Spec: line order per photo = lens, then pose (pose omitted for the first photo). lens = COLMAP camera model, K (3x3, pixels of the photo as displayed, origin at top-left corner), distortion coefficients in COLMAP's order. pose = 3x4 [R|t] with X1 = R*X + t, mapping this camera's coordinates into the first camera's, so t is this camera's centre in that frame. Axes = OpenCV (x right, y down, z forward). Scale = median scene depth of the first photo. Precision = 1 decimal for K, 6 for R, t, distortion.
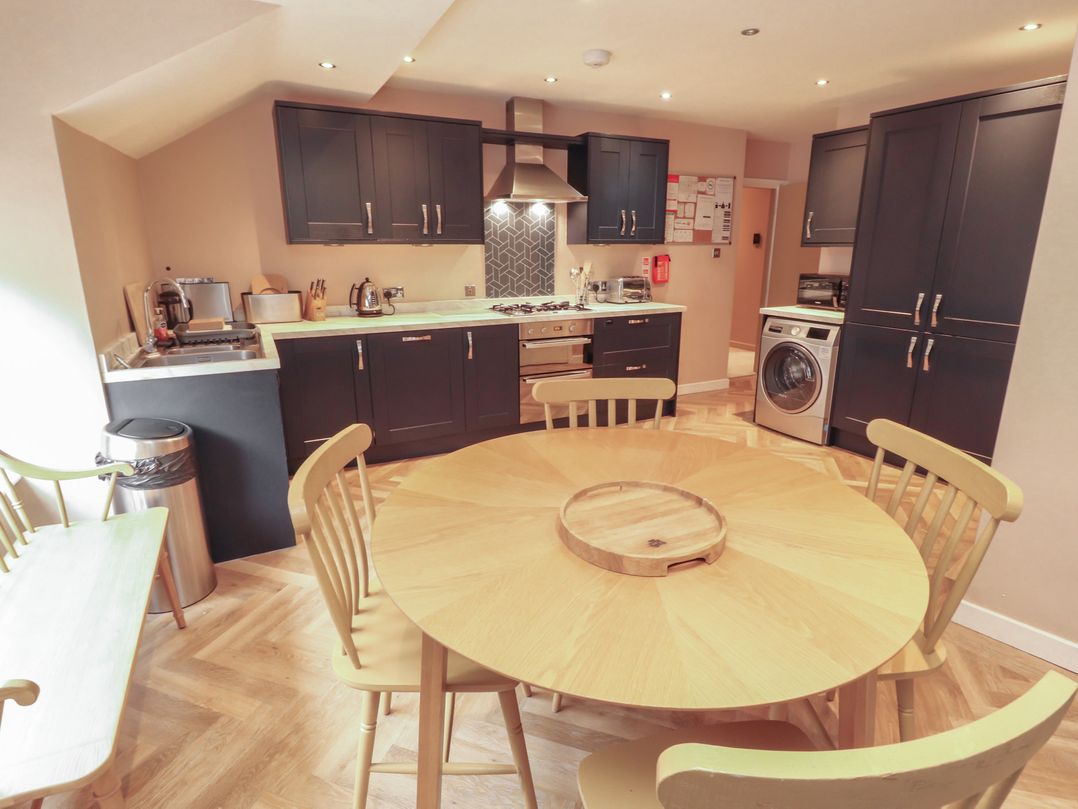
lens RADIAL K [[557.7, 0, 540.0], [0, 557.7, 384.7], [0, 0, 1]] dist [0.001157, -0.000170]
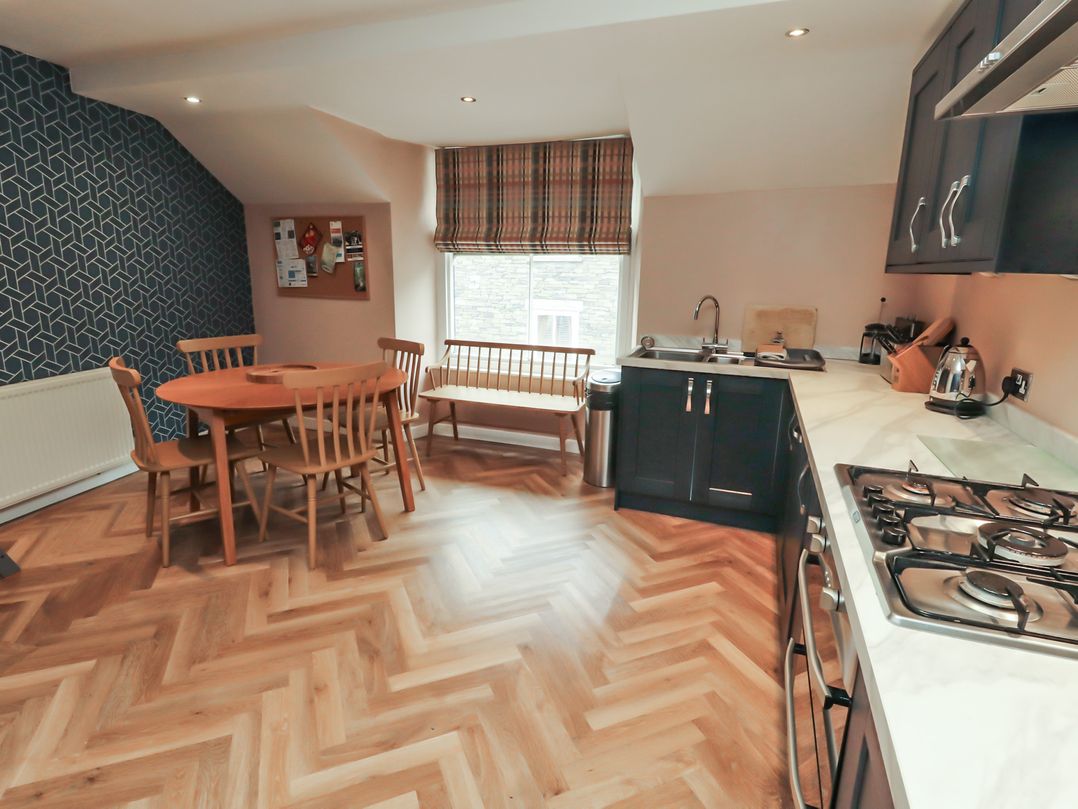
lens RADIAL K [[568.1, 0, 542.0], [0, 568.1, 395.4], [0, 0, 1]] dist [0.001469, -0.014809]
pose [[-0.739866, 0.128030, -0.660459, 0.296780], [-0.182941, 0.906442, 0.380650, -0.243213], [0.647403, 0.402456, -0.647224, 0.993954]]
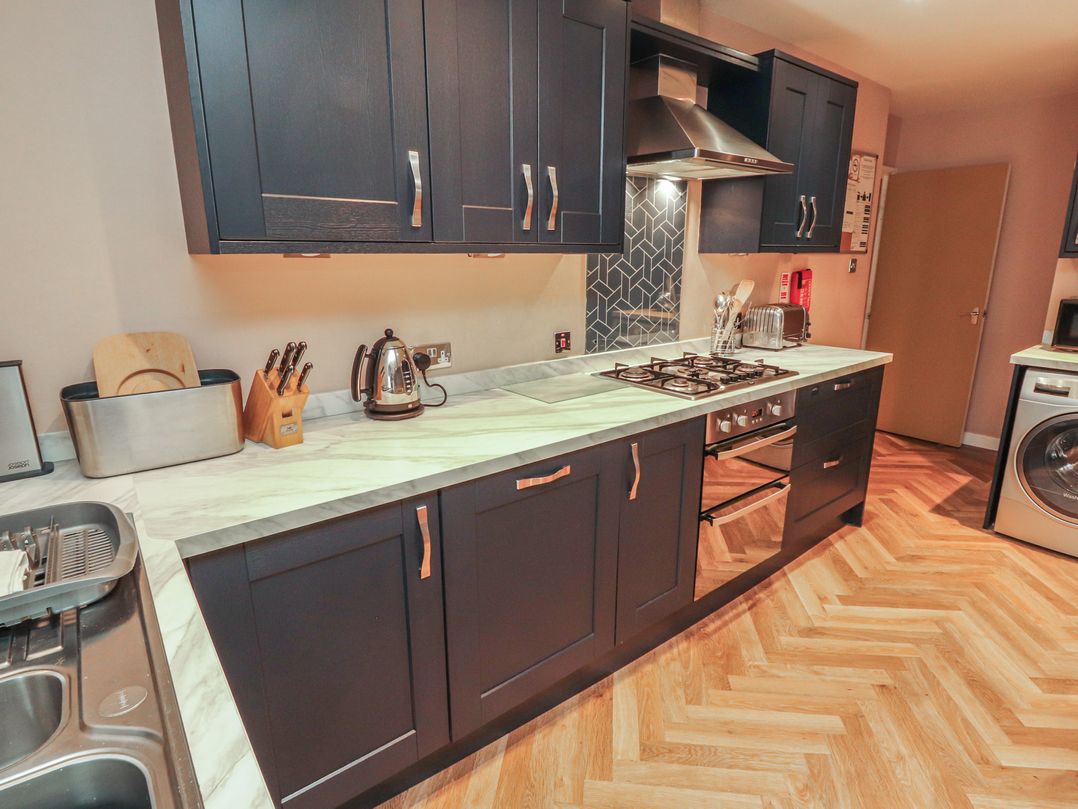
lens RADIAL K [[568.1, 0, 542.0], [0, 568.1, 395.4], [0, 0, 1]] dist [0.001469, -0.014809]
pose [[0.981216, -0.048287, 0.186774, -0.248844], [0.048724, 0.998810, 0.002253, -0.121078], [-0.186660, 0.006890, 0.982400, 0.483137]]
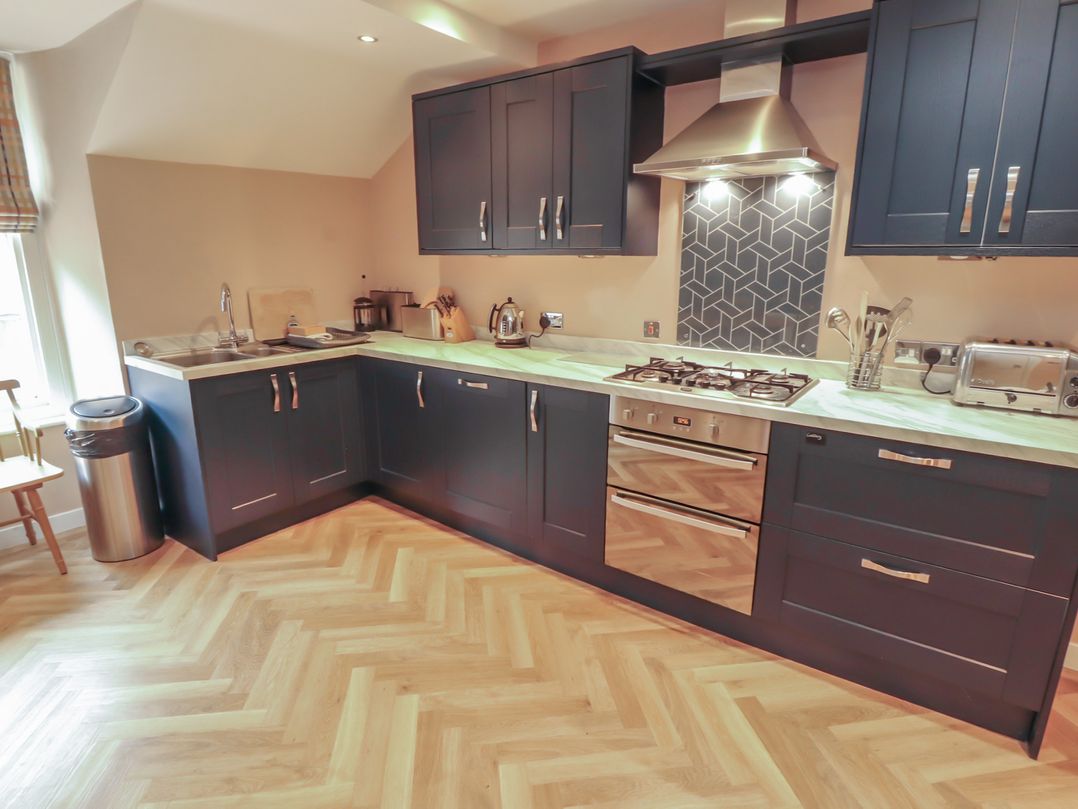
lens RADIAL K [[579.9, 0, 551.5], [0, 579.9, 390.7], [0, 0, 1]] dist [0.003117, -0.017247]
pose [[0.462108, 0.202983, -0.863281, 0.400435], [-0.218457, 0.969510, 0.111023, -0.150568], [0.859496, 0.137286, 0.492362, 0.598249]]
